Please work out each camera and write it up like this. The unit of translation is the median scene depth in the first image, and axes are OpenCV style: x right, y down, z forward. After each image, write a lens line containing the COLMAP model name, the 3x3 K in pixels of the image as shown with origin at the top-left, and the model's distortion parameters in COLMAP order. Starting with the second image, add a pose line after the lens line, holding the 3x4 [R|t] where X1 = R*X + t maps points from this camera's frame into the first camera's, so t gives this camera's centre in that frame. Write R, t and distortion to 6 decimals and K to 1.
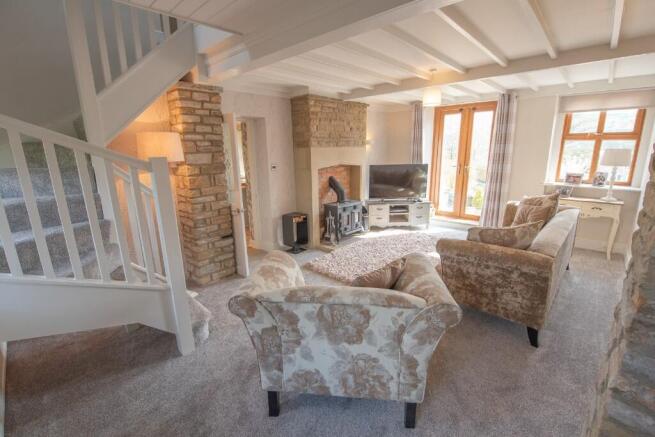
lens RADIAL K [[268.0, 0, 327.5], [0, 268.0, 218.5], [0, 0, 1]] dist [-0.000913, -0.000114]
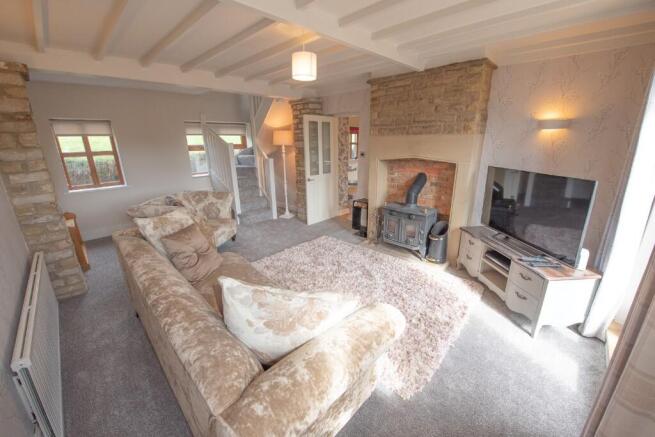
lens RADIAL K [[268.0, 0, 327.5], [0, 268.0, 218.5], [0, 0, 1]] dist [-0.000913, -0.000114]
pose [[0.013415, 0.310281, -0.950550, 0.805736], [-0.221862, 0.927863, 0.299744, -0.208627], [0.974986, 0.206870, 0.081287, 0.705197]]
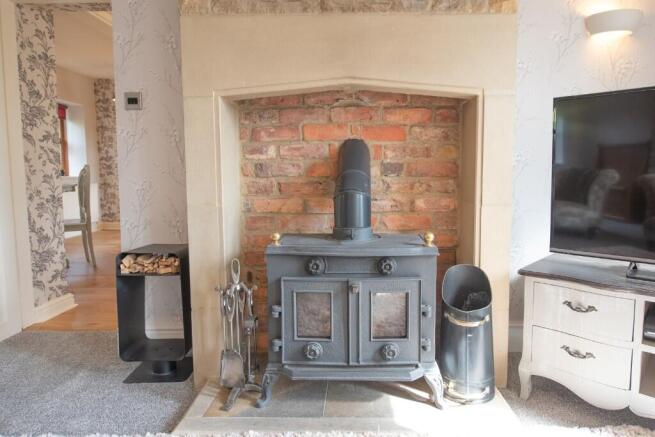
lens RADIAL K [[390.7, 0, 339.5], [0, 390.7, 207.8], [0, 0, 1]] dist [-0.004960, -0.001142]
pose [[0.703259, 0.080740, -0.706334, 0.297065], [-0.183527, 0.980472, -0.070652, -0.060156], [0.686837, 0.179319, 0.704344, 0.733734]]
